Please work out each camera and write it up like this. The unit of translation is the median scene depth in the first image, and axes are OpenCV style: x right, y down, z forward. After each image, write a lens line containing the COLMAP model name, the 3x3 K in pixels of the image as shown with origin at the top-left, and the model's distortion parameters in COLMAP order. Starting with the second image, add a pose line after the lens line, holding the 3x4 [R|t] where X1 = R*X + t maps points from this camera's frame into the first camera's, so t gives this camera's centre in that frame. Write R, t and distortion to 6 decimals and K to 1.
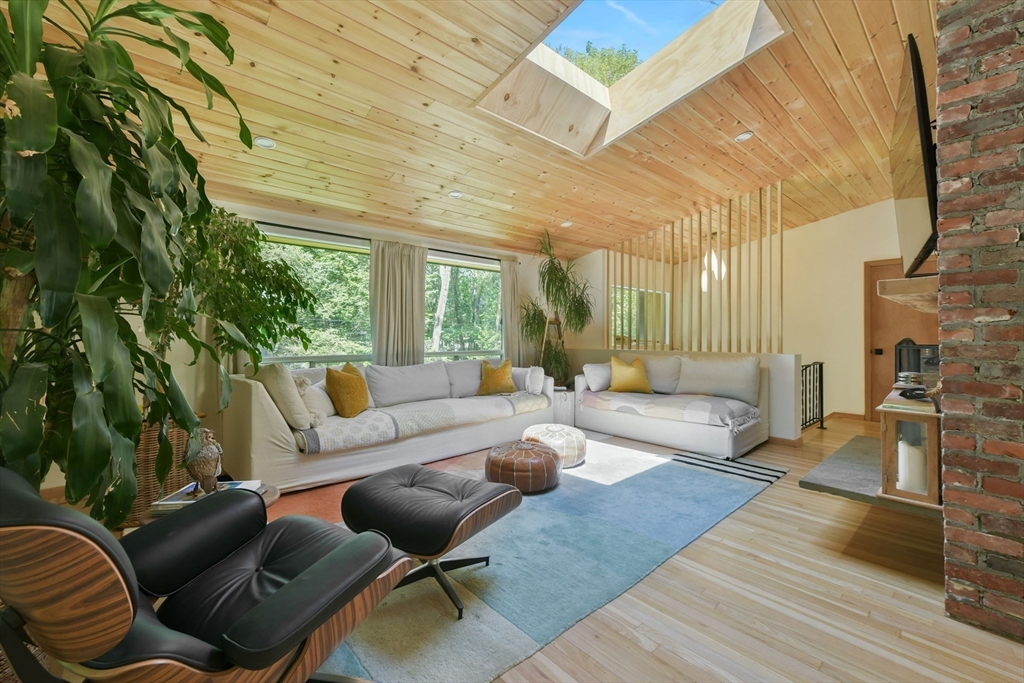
lens RADIAL K [[415.1, 0, 517.6], [0, 415.1, 337.6], [0, 0, 1]] dist [0.000712, 0.001428]
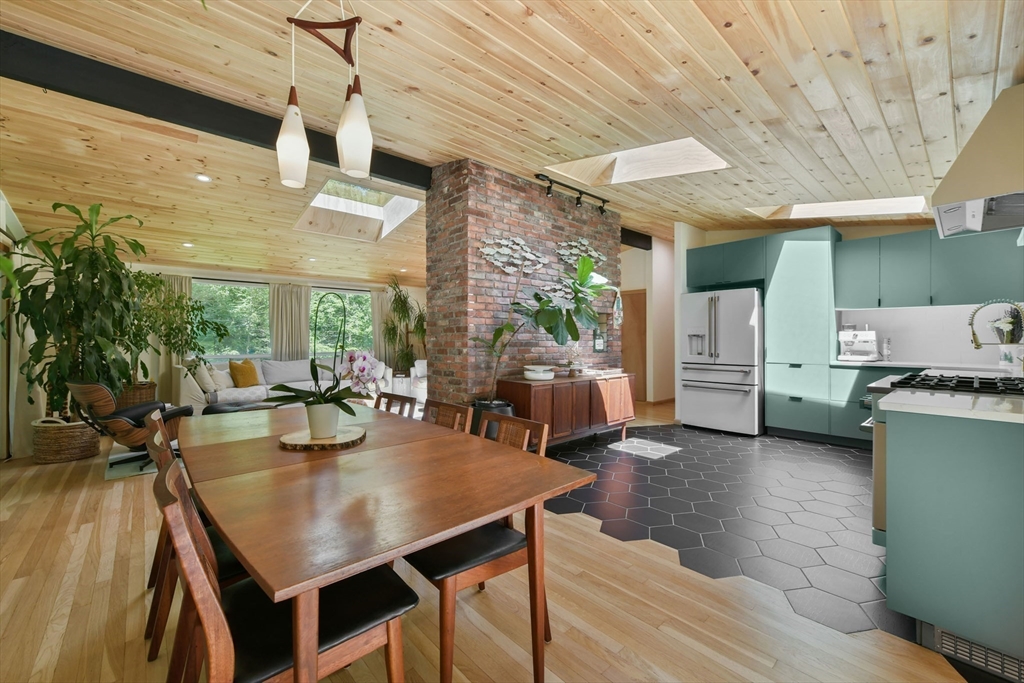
lens RADIAL K [[415.1, 0, 518.9], [0, 415.1, 337.4], [0, 0, 1]] dist [0.000712, 0.001428]
pose [[0.999982, -0.000632, 0.006006, 0.584674], [0.000657, 0.999991, -0.004246, -0.015008], [-0.006003, 0.004249, 0.999973, -0.603680]]
